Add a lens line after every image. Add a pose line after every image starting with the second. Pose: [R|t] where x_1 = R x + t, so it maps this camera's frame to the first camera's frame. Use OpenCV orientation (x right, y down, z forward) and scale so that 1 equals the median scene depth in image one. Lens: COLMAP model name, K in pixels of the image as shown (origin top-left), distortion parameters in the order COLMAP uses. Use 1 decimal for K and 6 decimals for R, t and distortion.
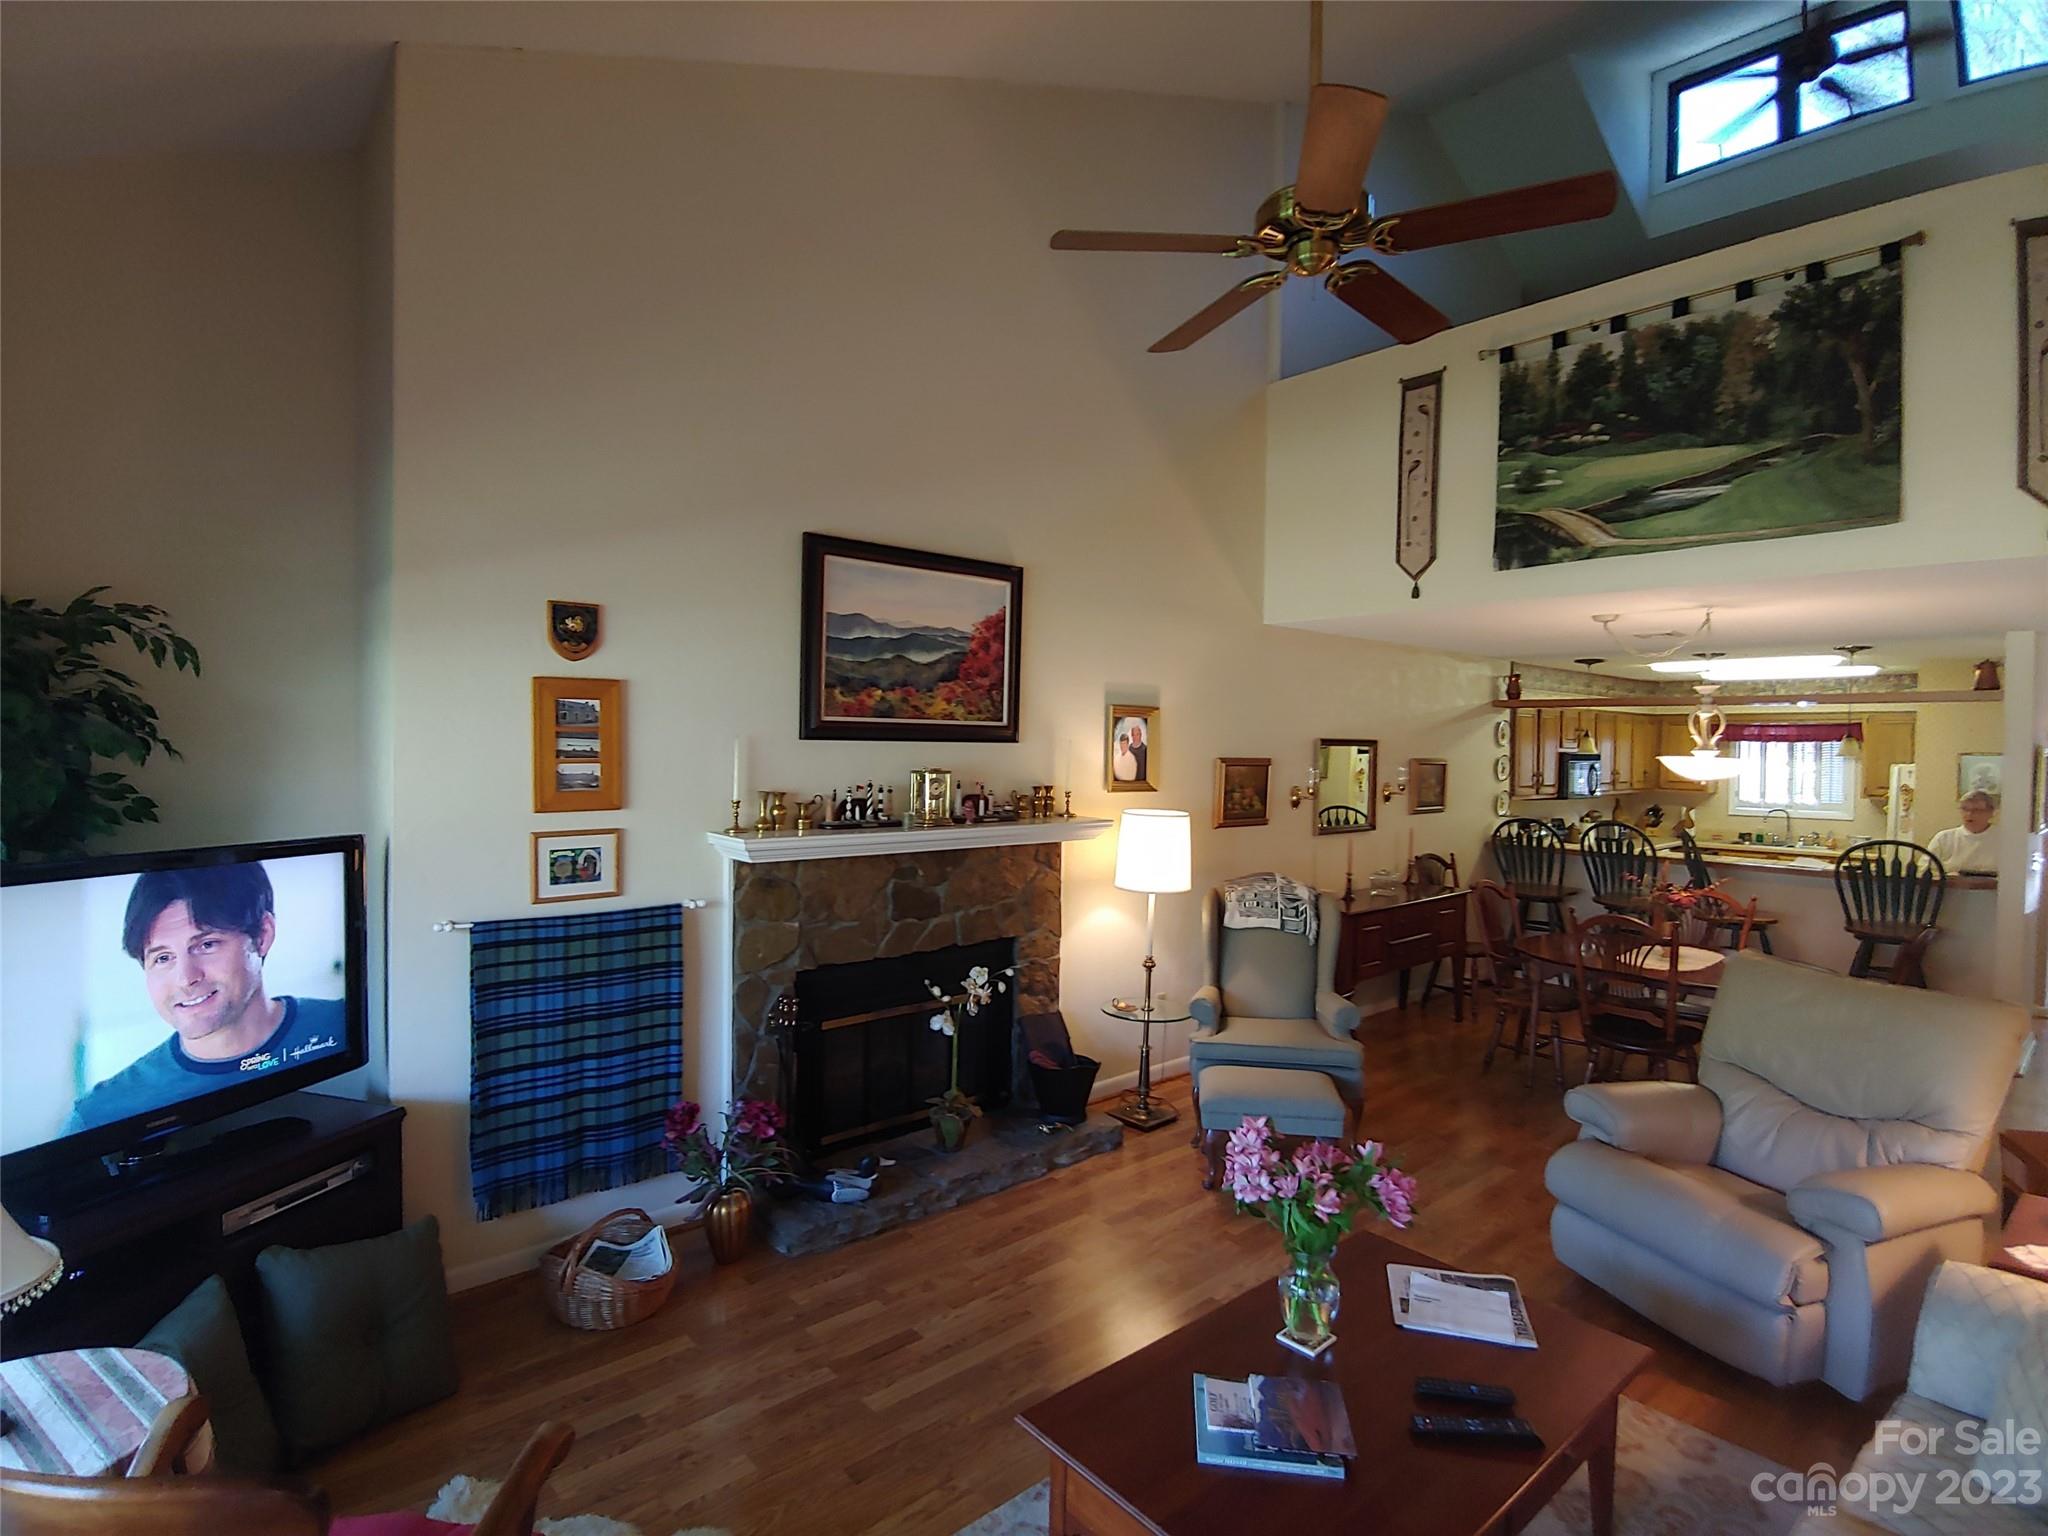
lens RADIAL K [[1028.7, 0, 1028.1], [0, 1028.7, 765.5], [0, 0, 1]] dist [-0.016935, 0.001597]
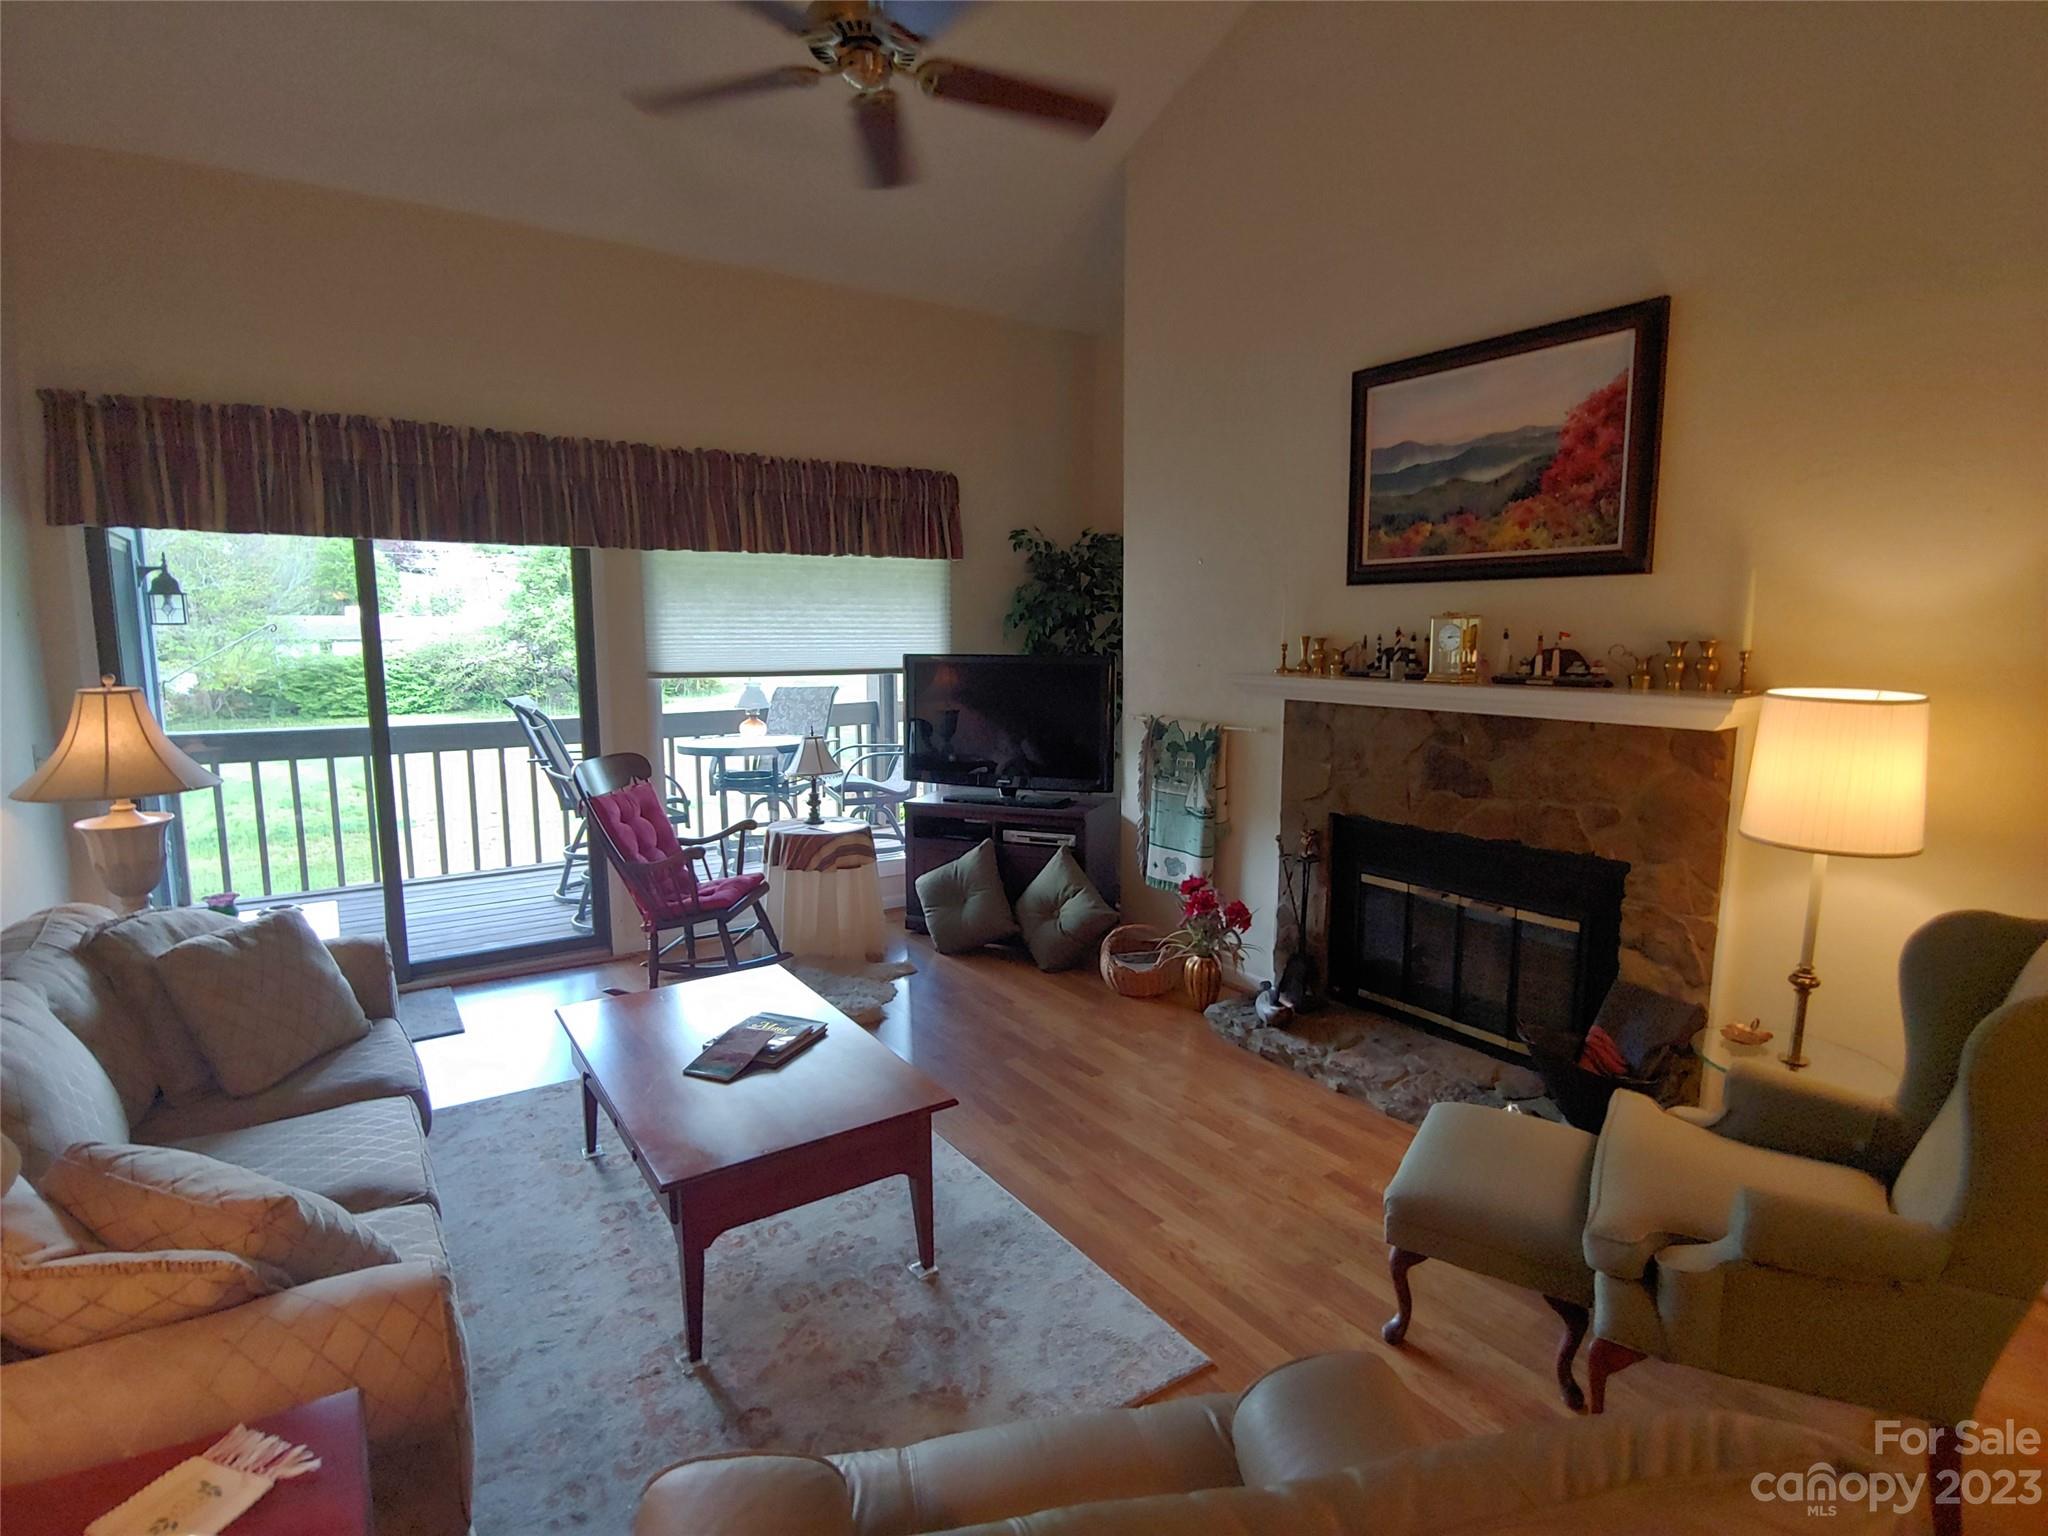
lens RADIAL K [[1028.7, 0, 1028.1], [0, 1028.7, 765.5], [0, 0, 1]] dist [-0.016935, 0.001597]
pose [[-0.118654, 0.115056, -0.986247, 0.796007], [-0.022301, 0.992705, 0.118492, 0.035736], [0.992685, 0.036053, -0.115223, 0.783089]]
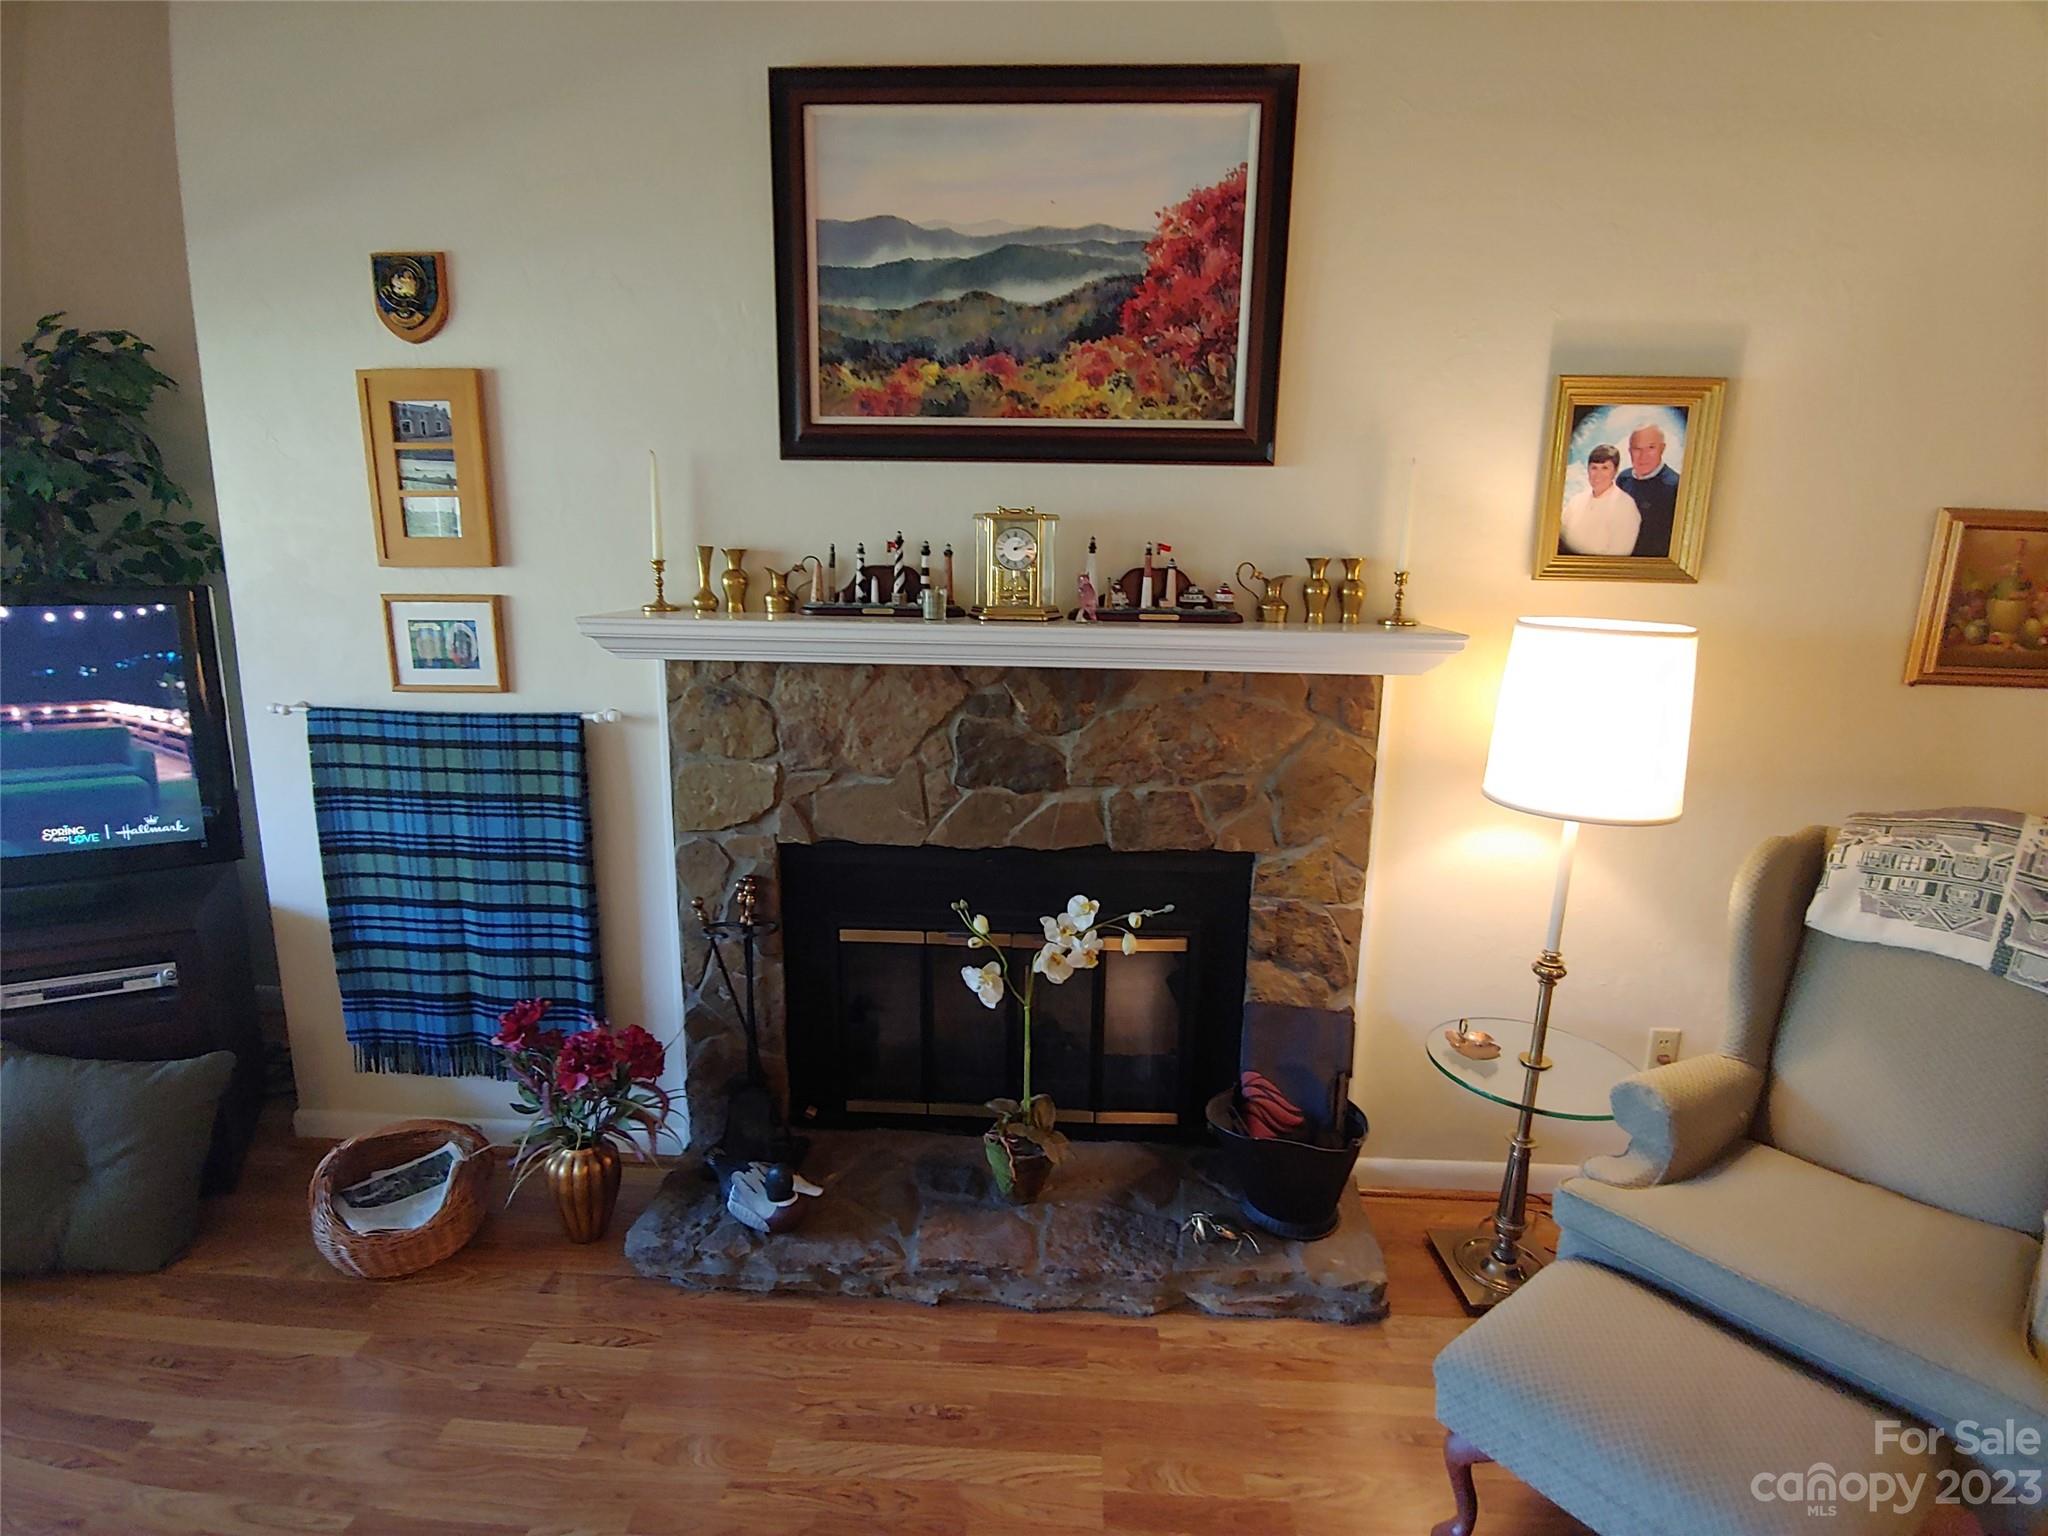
lens RADIAL K [[1028.7, 0, 1028.1], [0, 1028.7, 765.5], [0, 0, 1]] dist [-0.016935, 0.001597]
pose [[0.715895, 0.133158, -0.685393, 0.294112], [-0.019917, 0.985141, 0.170589, 0.042506], [0.697924, -0.108473, 0.707909, 0.641185]]
